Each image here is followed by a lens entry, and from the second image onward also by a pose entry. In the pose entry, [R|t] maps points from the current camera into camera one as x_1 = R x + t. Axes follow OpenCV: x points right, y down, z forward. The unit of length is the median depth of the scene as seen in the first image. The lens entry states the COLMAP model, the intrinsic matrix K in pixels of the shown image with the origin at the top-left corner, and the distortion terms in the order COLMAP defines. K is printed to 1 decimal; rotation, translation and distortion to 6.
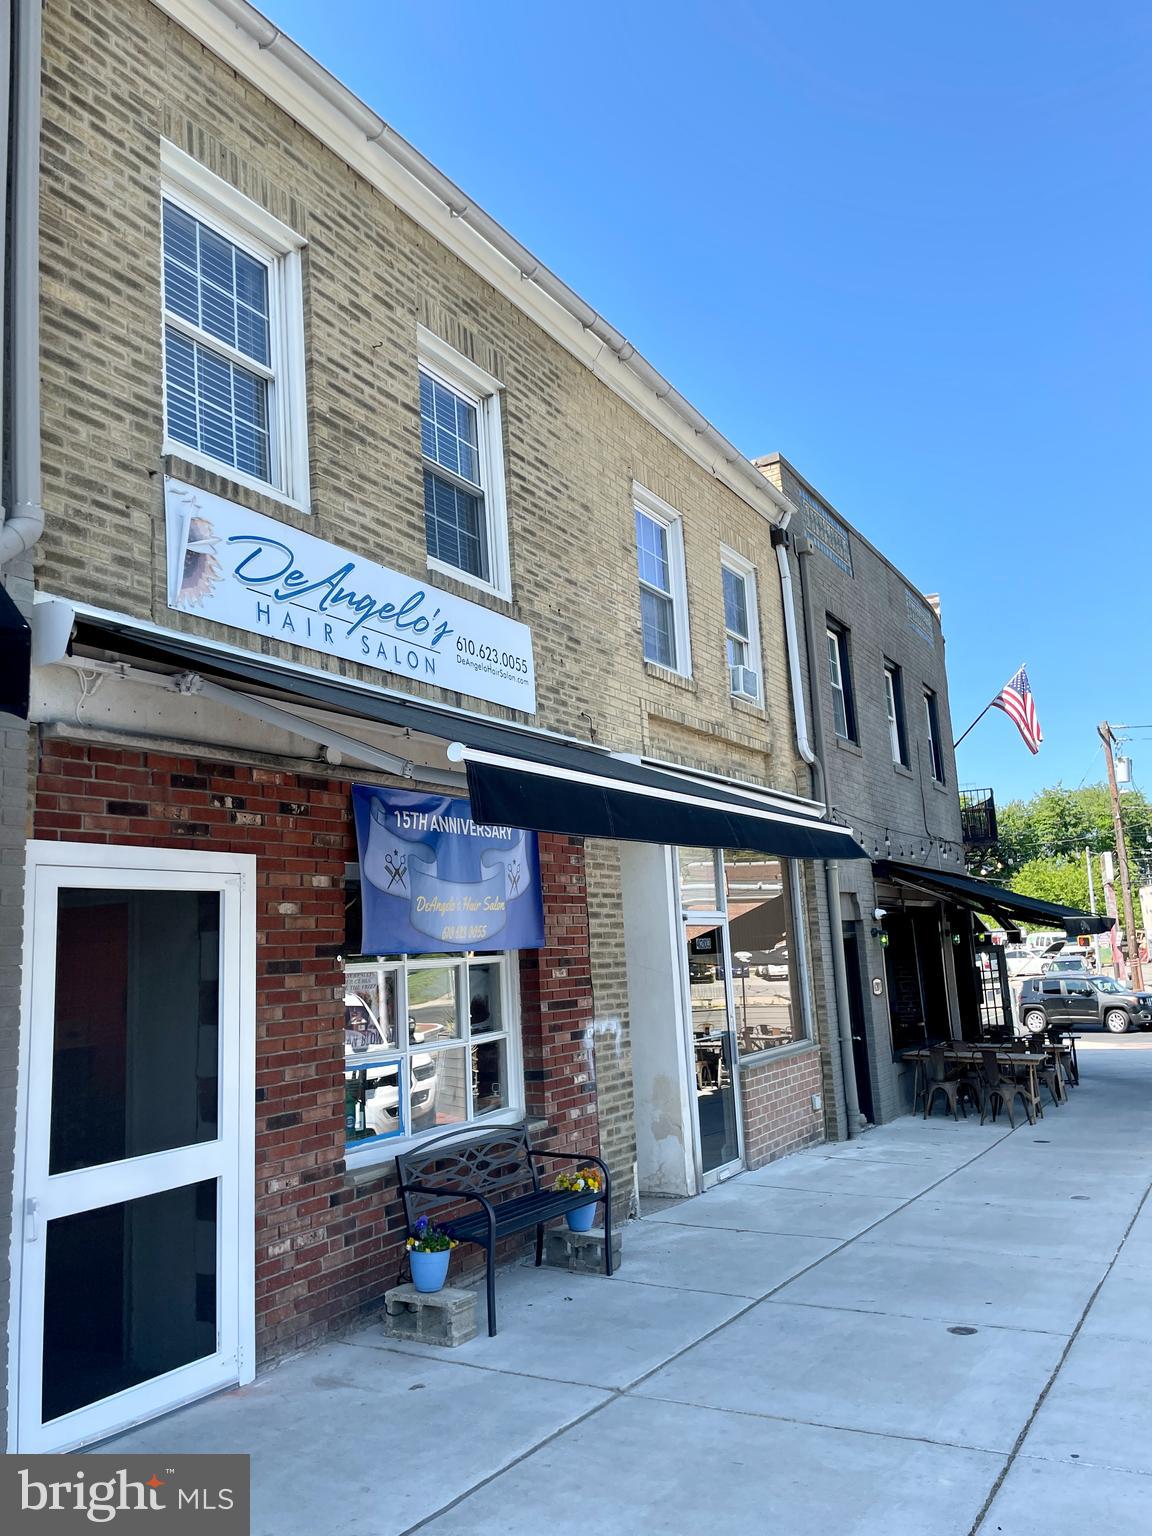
lens RADIAL K [[1216.4, 0, 576.0], [0, 1216.4, 768.0], [0, 0, 1]] dist [0.085392, -0.110508]
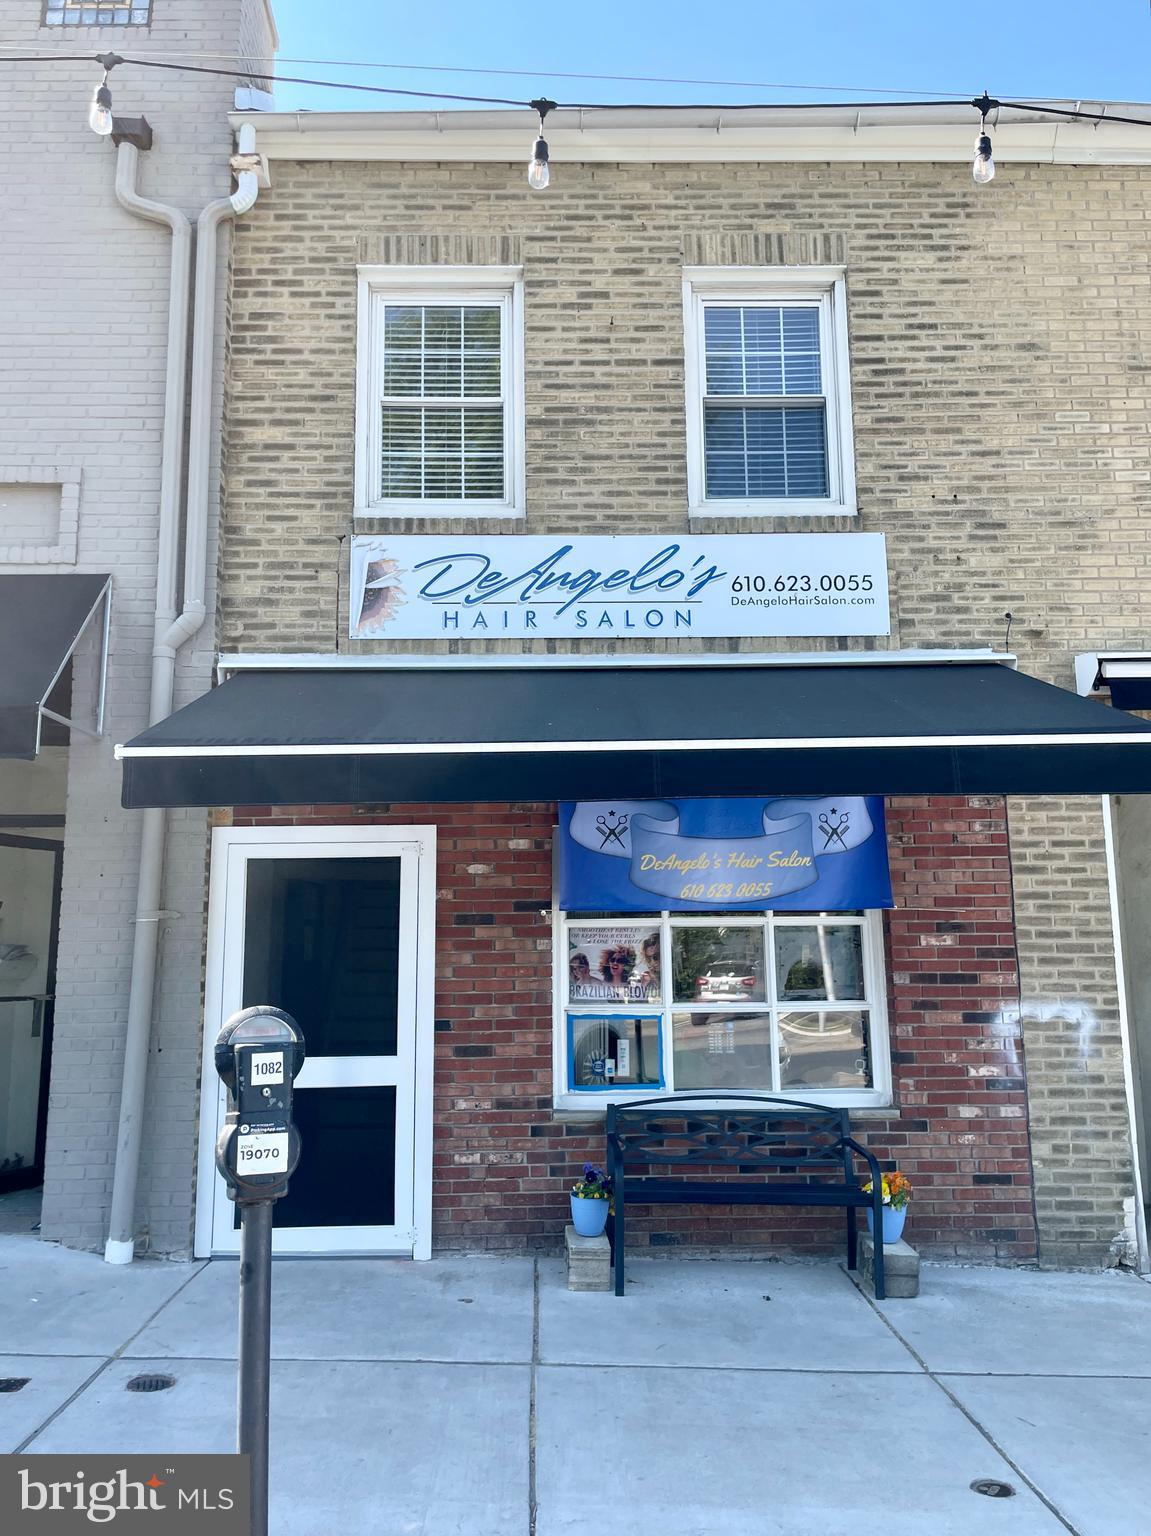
lens RADIAL K [[1234.6, 0, 575.5], [0, 1234.6, 768.0], [0, 0, 1]] dist [0.109005, -0.156752]
pose [[0.474497, -0.092374, -0.875397, 0.823645], [0.118323, 0.992147, -0.040558, 0.076739], [0.872269, -0.084335, 0.481700, 0.515602]]
